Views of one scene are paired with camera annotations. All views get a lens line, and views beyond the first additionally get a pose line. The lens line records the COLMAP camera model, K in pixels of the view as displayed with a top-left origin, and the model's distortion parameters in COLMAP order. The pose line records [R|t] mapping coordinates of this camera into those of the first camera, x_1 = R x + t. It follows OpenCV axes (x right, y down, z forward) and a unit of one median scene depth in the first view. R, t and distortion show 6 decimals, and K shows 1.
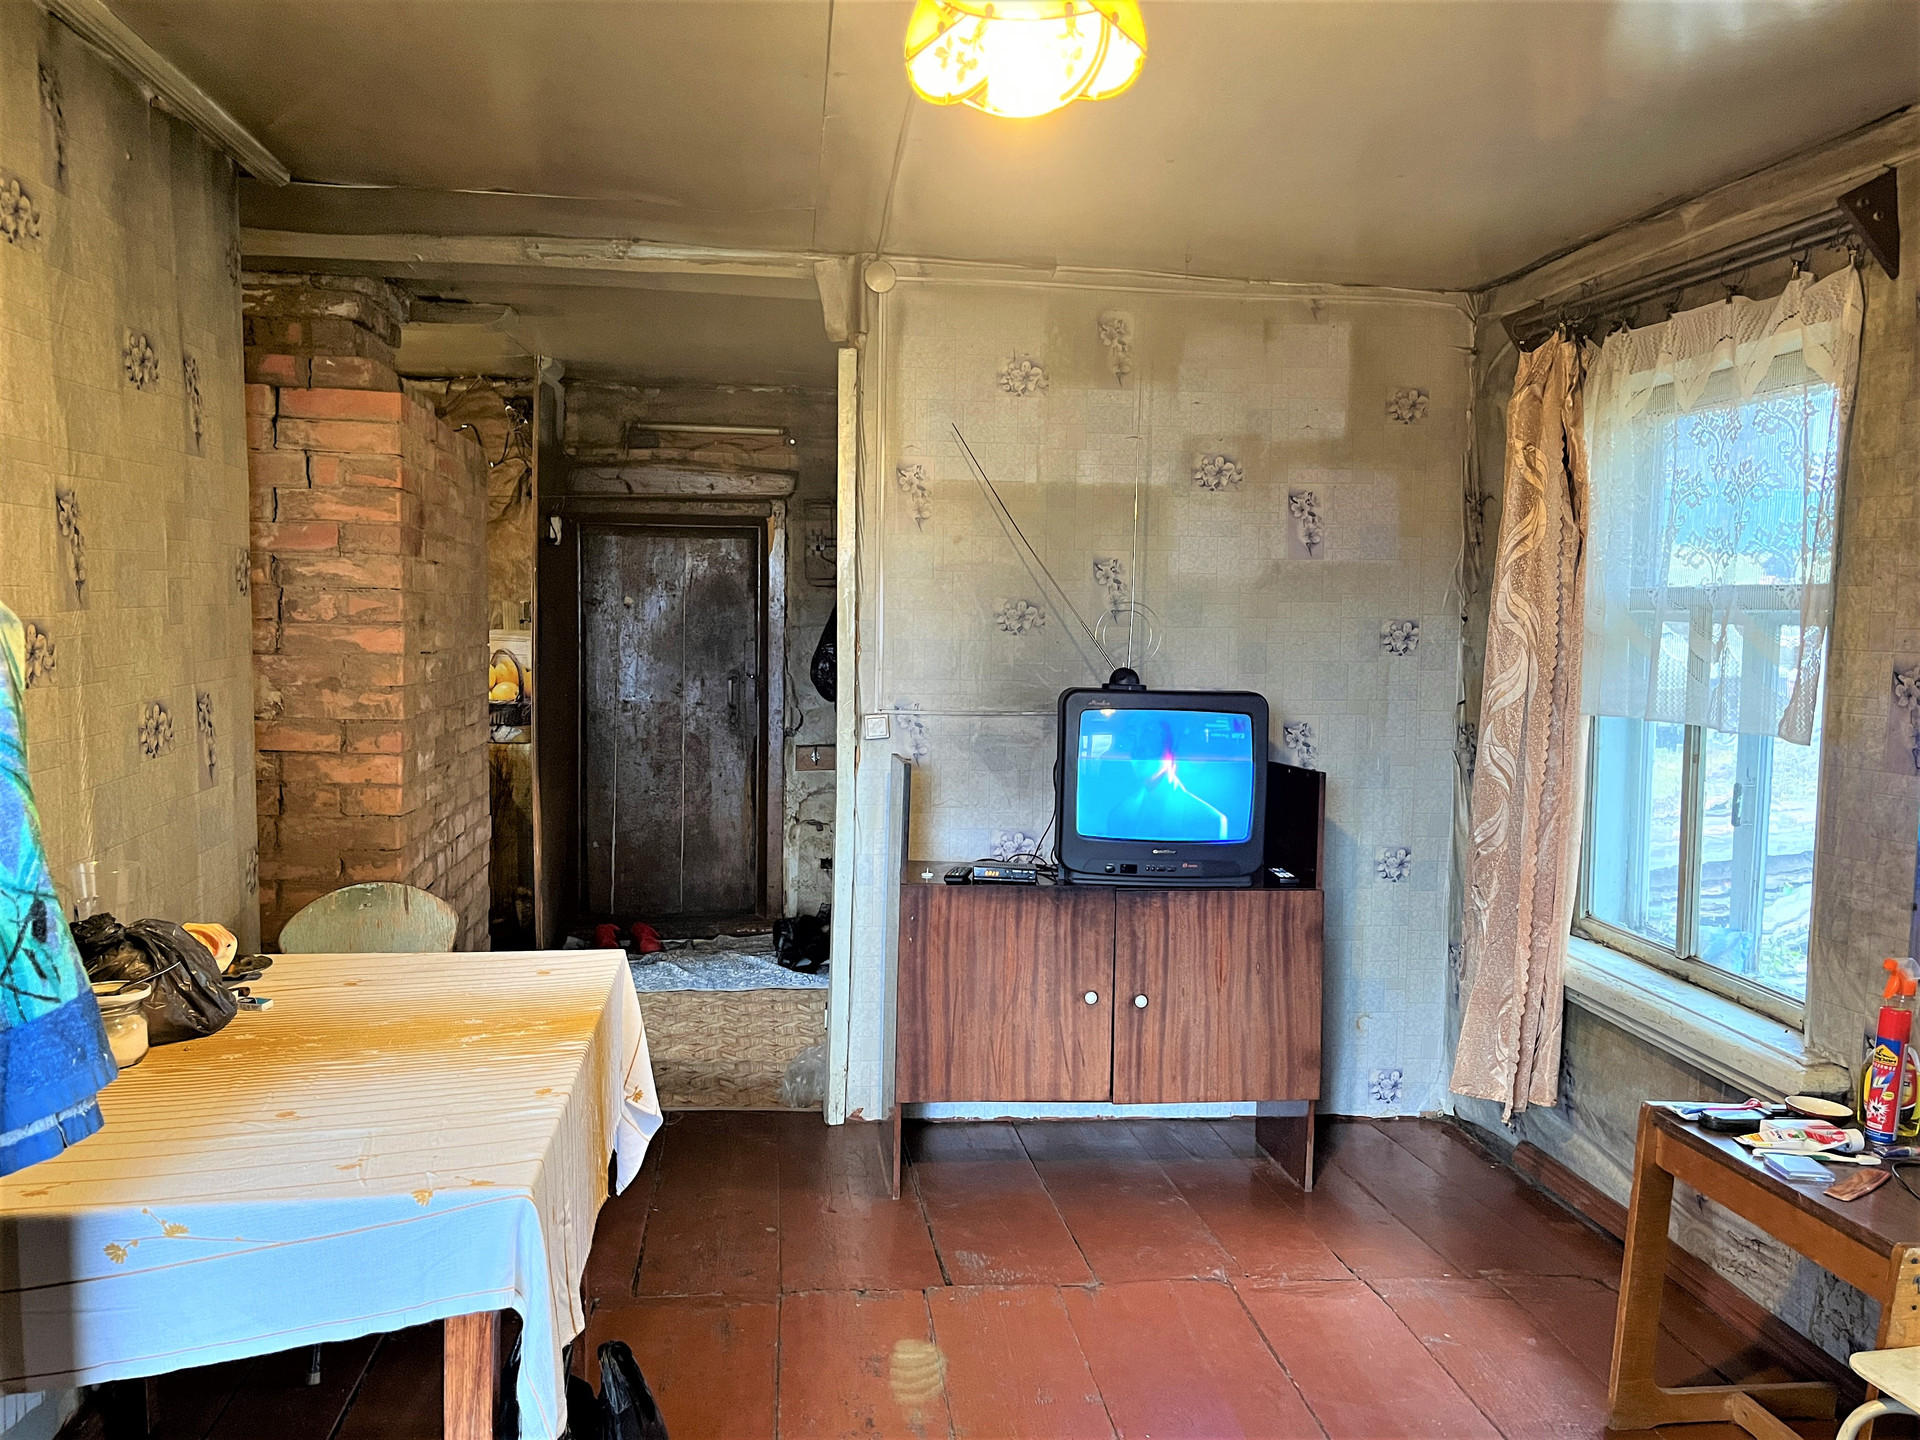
lens RADIAL K [[1426.1, 0, 960.0], [0, 1426.1, 720.0], [0, 0, 1]] dist [0.053888, -0.098505]
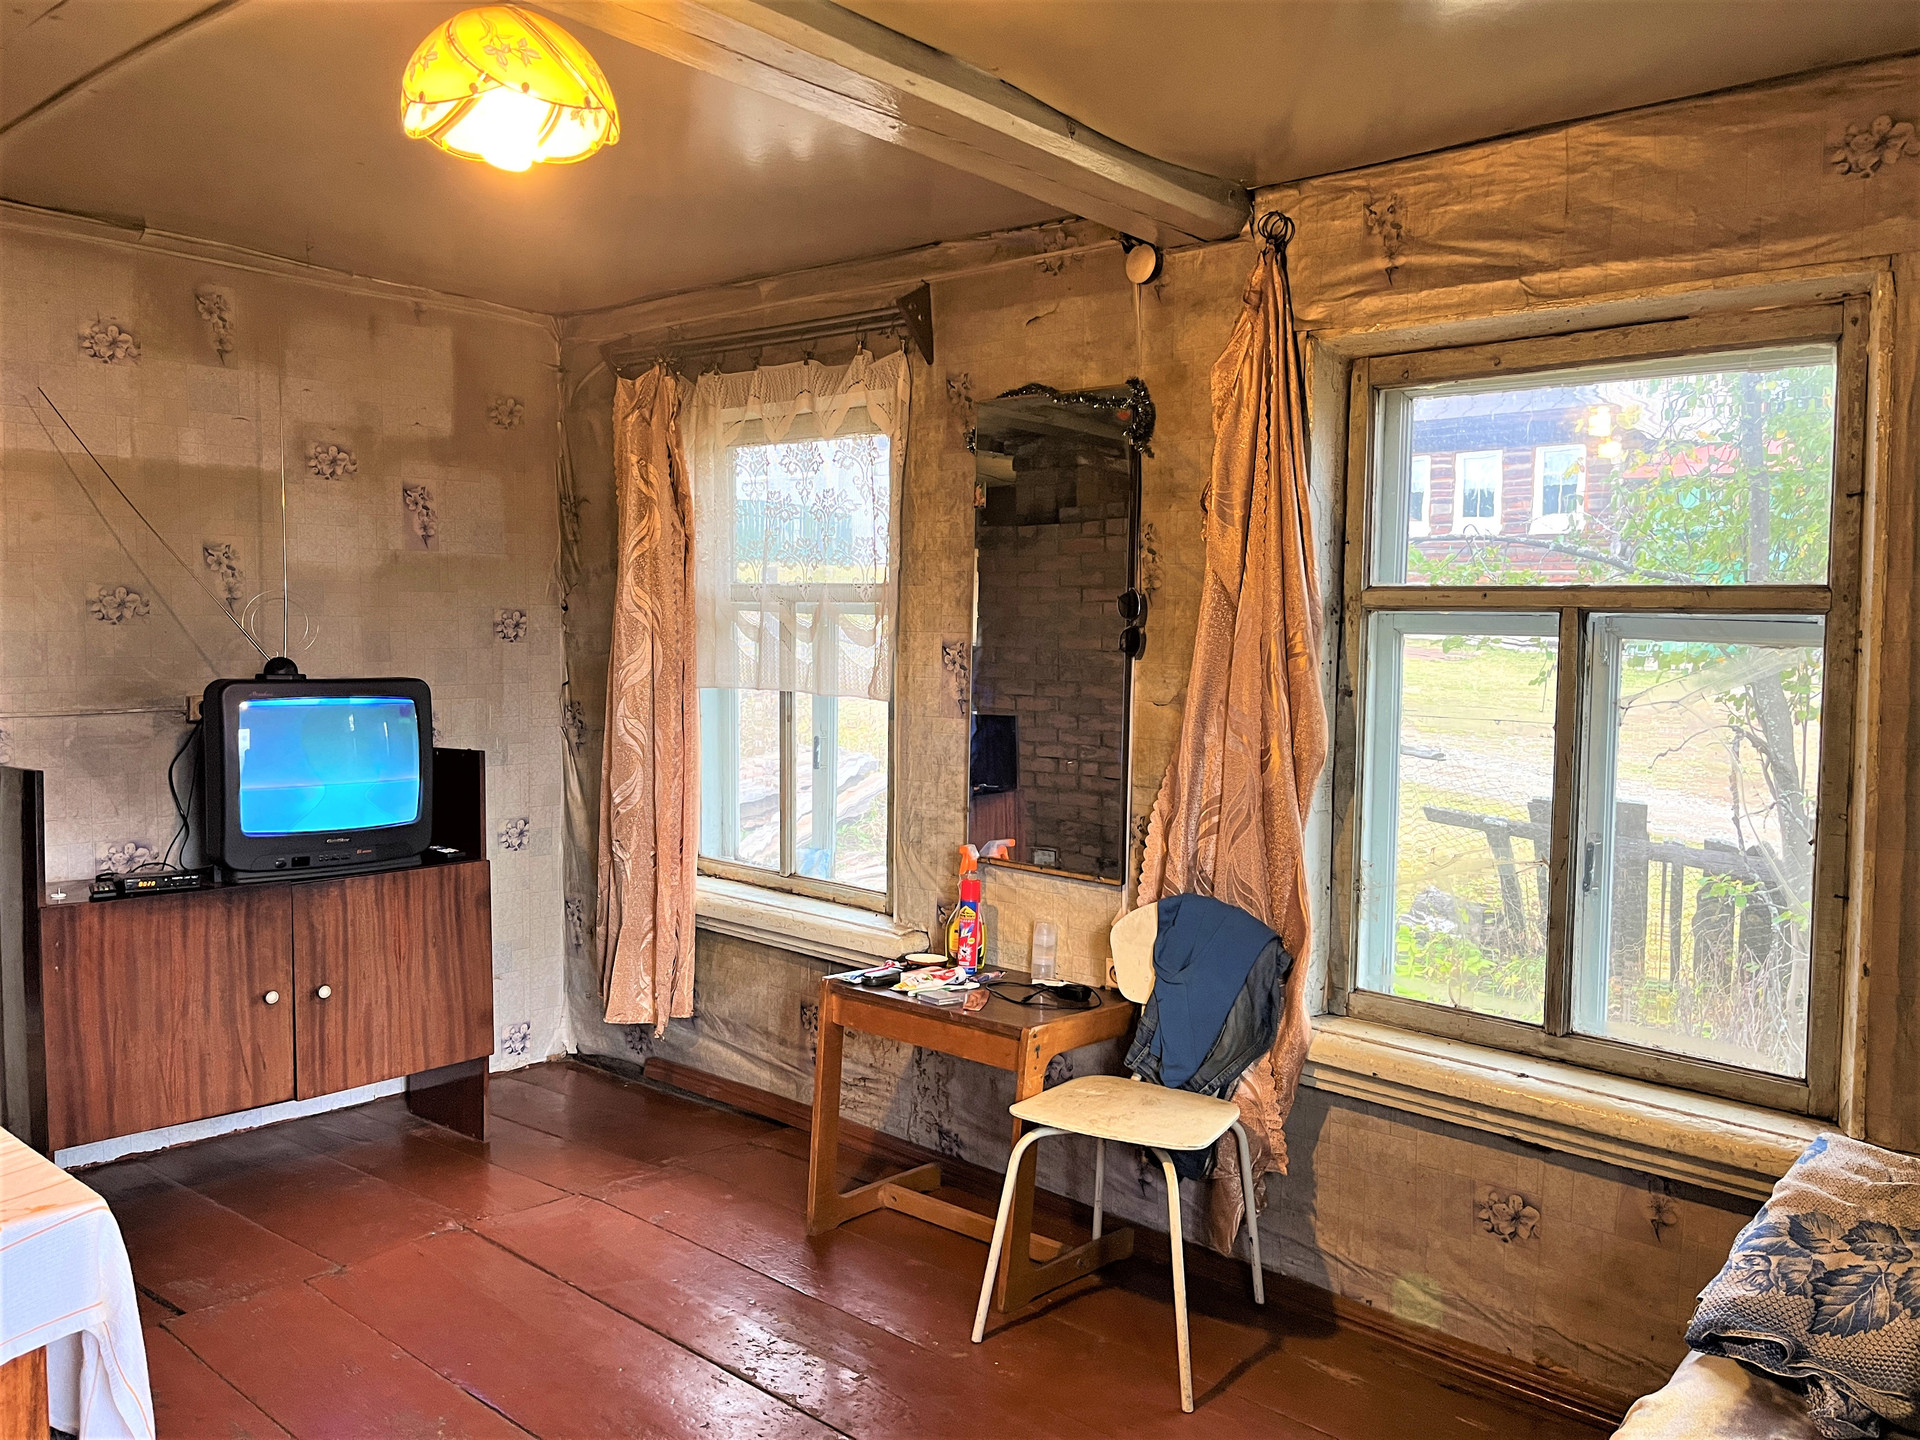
lens RADIAL K [[1435.5, 0, 957.3], [0, 1435.5, 711.9], [0, 0, 1]] dist [0.009838, -0.040767]
pose [[0.740638, -0.046627, 0.670285, -0.205897], [0.046484, 0.998755, 0.018114, 0.004492], [-0.670295, 0.017742, 0.741883, -0.039443]]
